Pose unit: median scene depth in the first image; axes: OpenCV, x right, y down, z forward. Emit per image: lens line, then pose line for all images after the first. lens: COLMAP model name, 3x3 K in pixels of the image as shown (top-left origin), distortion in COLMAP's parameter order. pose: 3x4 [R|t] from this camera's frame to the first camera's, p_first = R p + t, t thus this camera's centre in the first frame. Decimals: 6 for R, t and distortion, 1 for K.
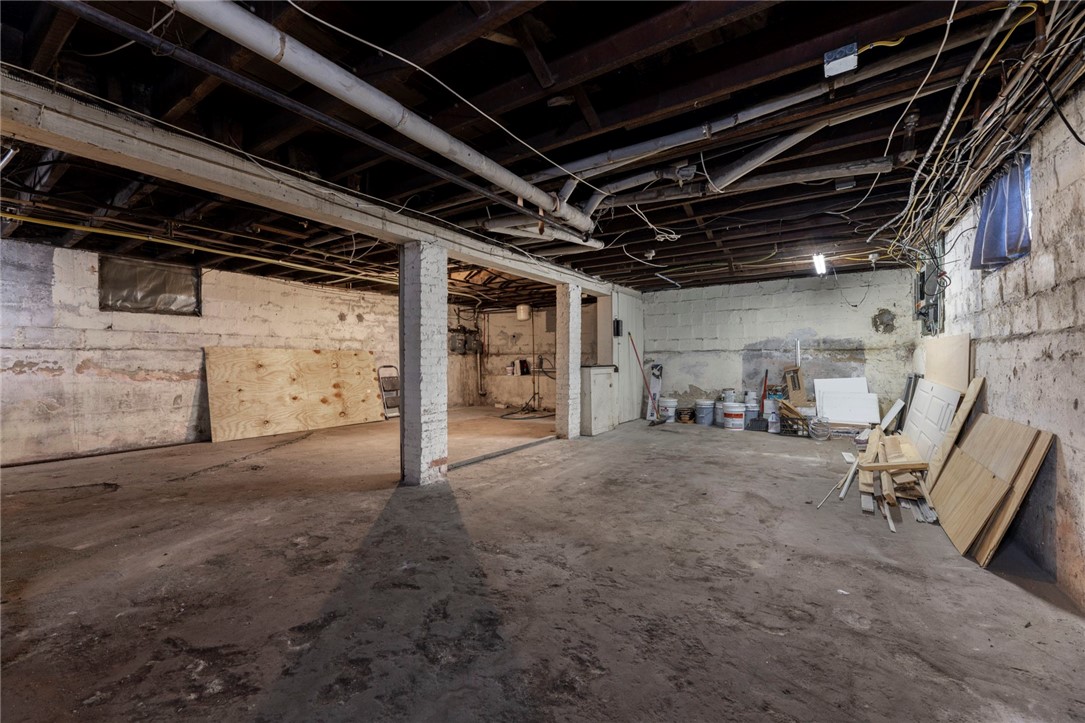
lens RADIAL K [[439.7, 0, 539.0], [0, 439.7, 359.5], [0, 0, 1]] dist [0.000158, 0.000058]
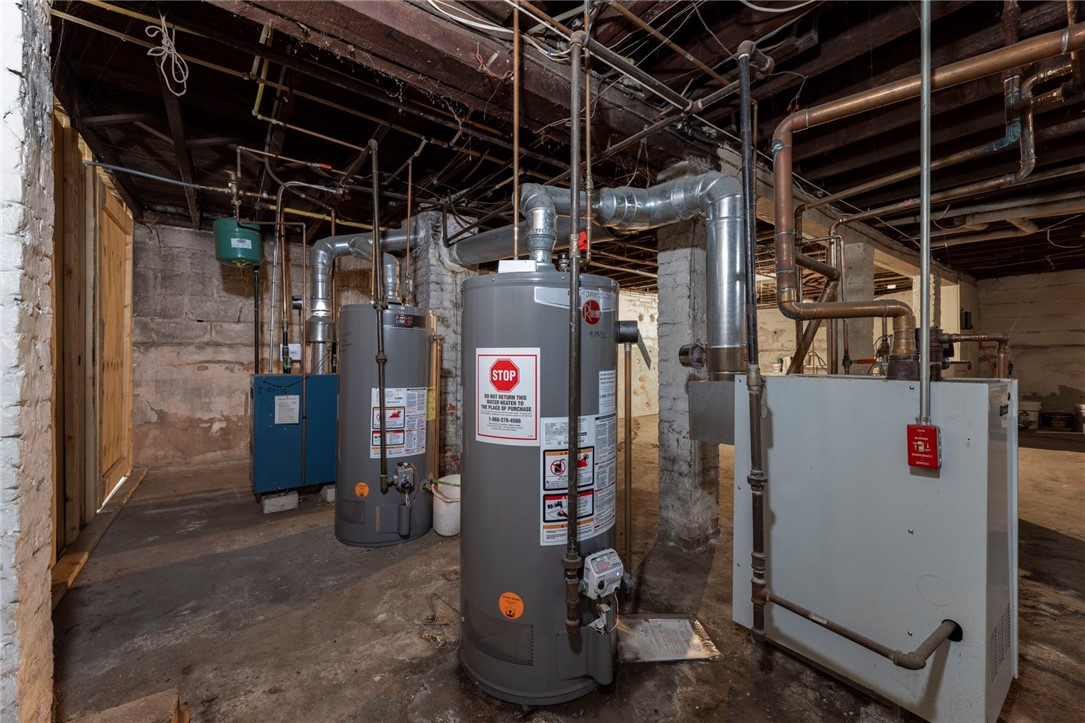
lens RADIAL K [[439.7, 0, 539.0], [0, 439.7, 359.5], [0, 0, 1]] dist [0.000158, 0.000058]
pose [[0.943353, 0.003115, -0.331776, -0.323261], [-0.001178, 0.999981, 0.006039, 0.003014], [0.331788, -0.005306, 0.943339, -0.133338]]
